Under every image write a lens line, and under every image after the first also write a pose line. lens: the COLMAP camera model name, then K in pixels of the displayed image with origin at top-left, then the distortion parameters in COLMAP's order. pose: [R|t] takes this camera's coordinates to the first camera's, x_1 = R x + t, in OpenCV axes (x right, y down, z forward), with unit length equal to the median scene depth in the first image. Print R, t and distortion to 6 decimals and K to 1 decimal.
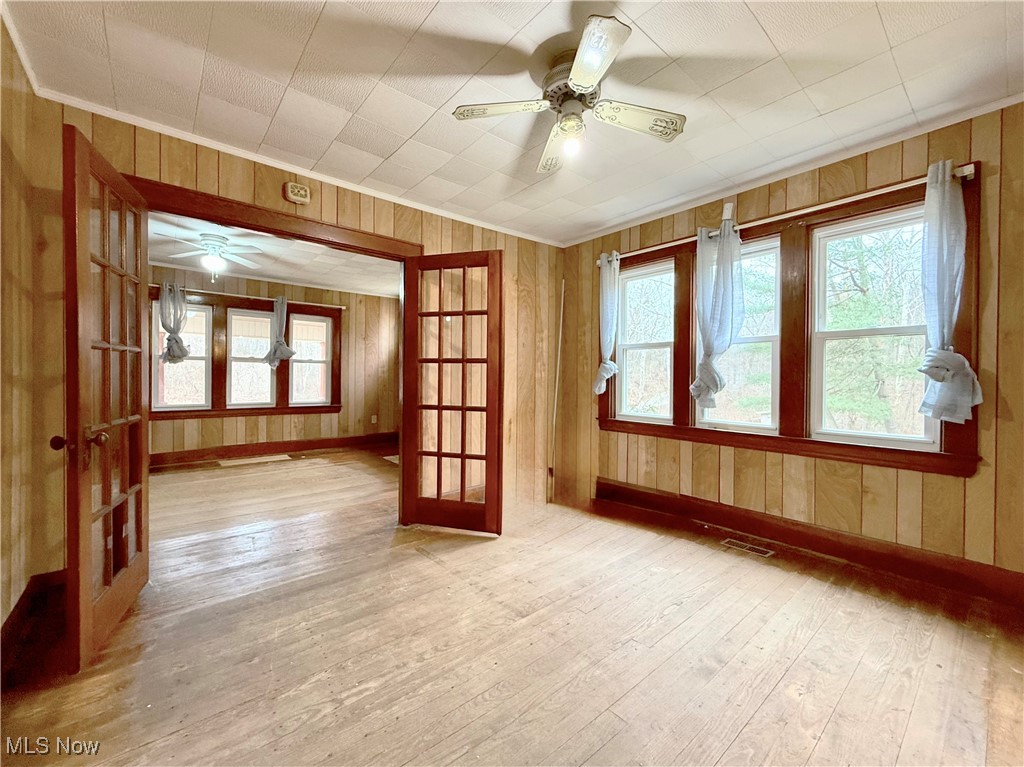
lens RADIAL K [[416.7, 0, 509.5], [0, 416.7, 374.4], [0, 0, 1]] dist [-0.000551, 0.000101]
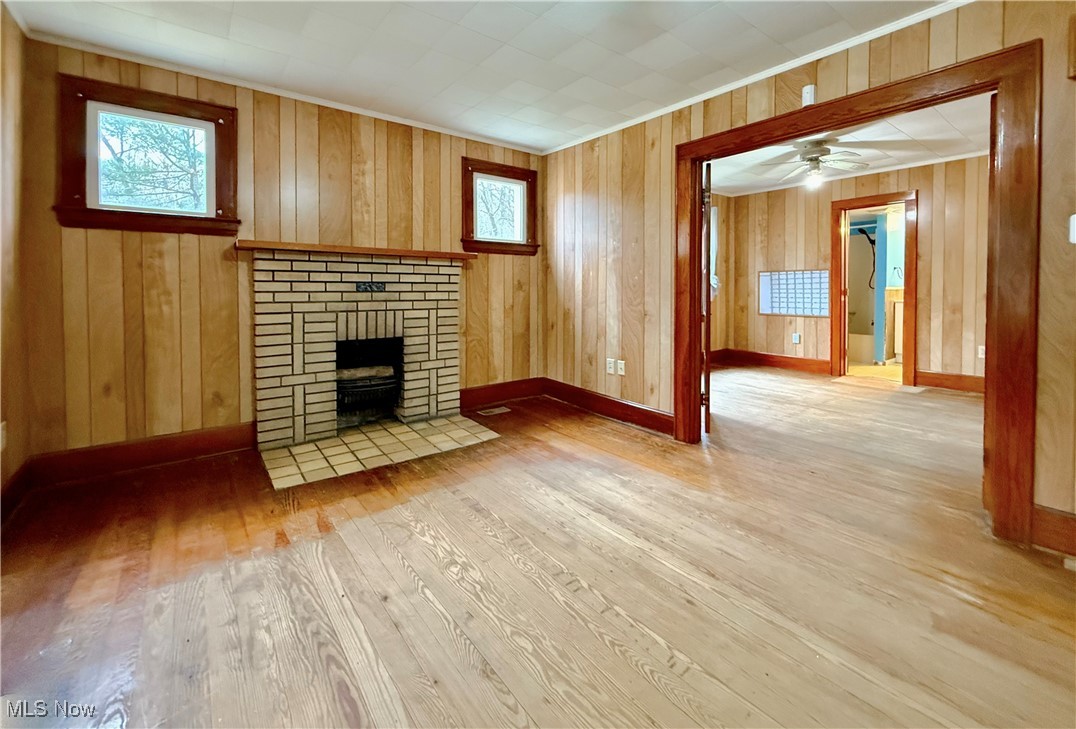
lens RADIAL K [[454.3, 0, 533.8], [0, 454.3, 297.1], [0, 0, 1]] dist [-0.001266, 0.000004]
pose [[0.050586, -0.028541, 0.998312, -1.059278], [-0.007850, 0.999549, 0.028974, 0.003445], [-0.998689, -0.009302, 0.050339, 1.083039]]
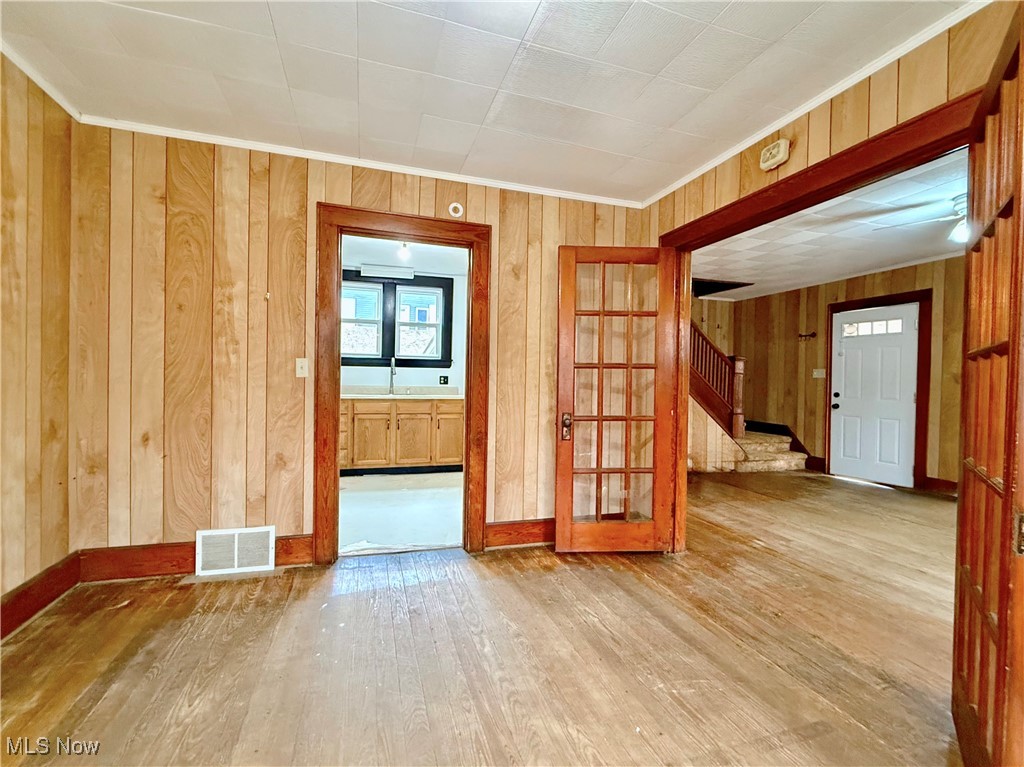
lens RADIAL K [[442.4, 0, 497.1], [0, 442.4, 376.7], [0, 0, 1]] dist [-0.002076, -0.000306]
pose [[-0.396433, -0.020592, -0.917833, 0.310197], [-0.013120, 0.999773, -0.016764, 0.002954], [0.917970, 0.005396, -0.396613, 0.582699]]
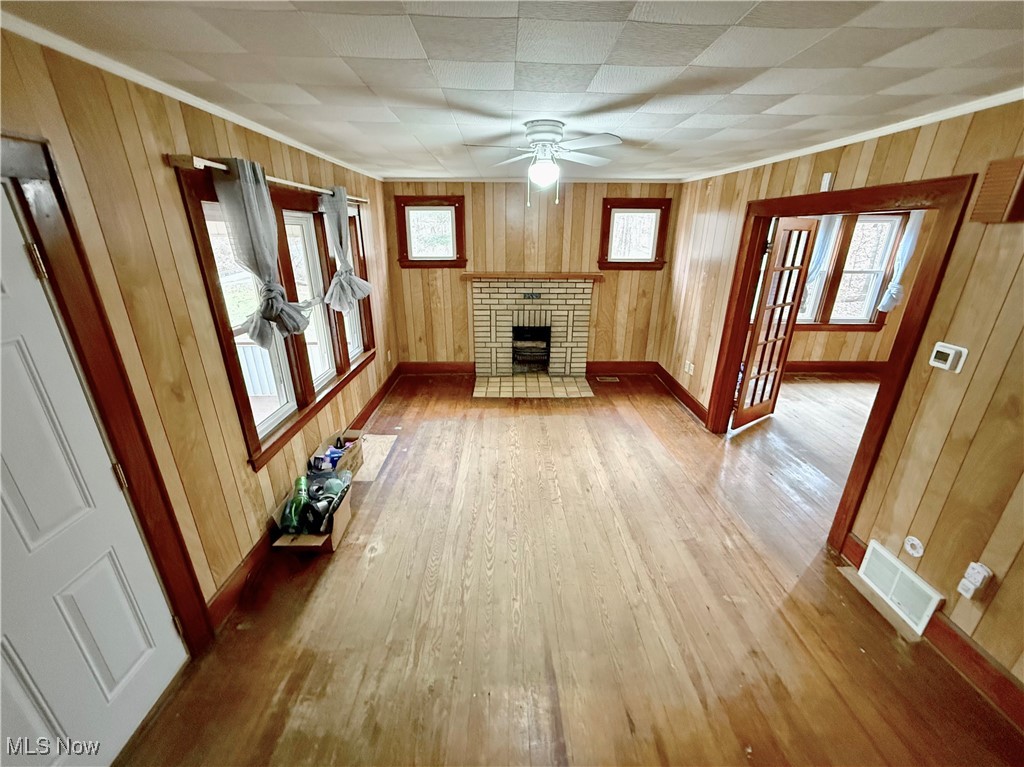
lens RADIAL K [[407.2, 0, 509.9], [0, 407.2, 381.7], [0, 0, 1]] dist [-0.000666, 0.000082]
pose [[0.636713, -0.274641, 0.720534, -1.276721], [-0.004977, 0.932939, 0.360000, -0.205284], [-0.771085, -0.232803, 0.592647, 0.646263]]
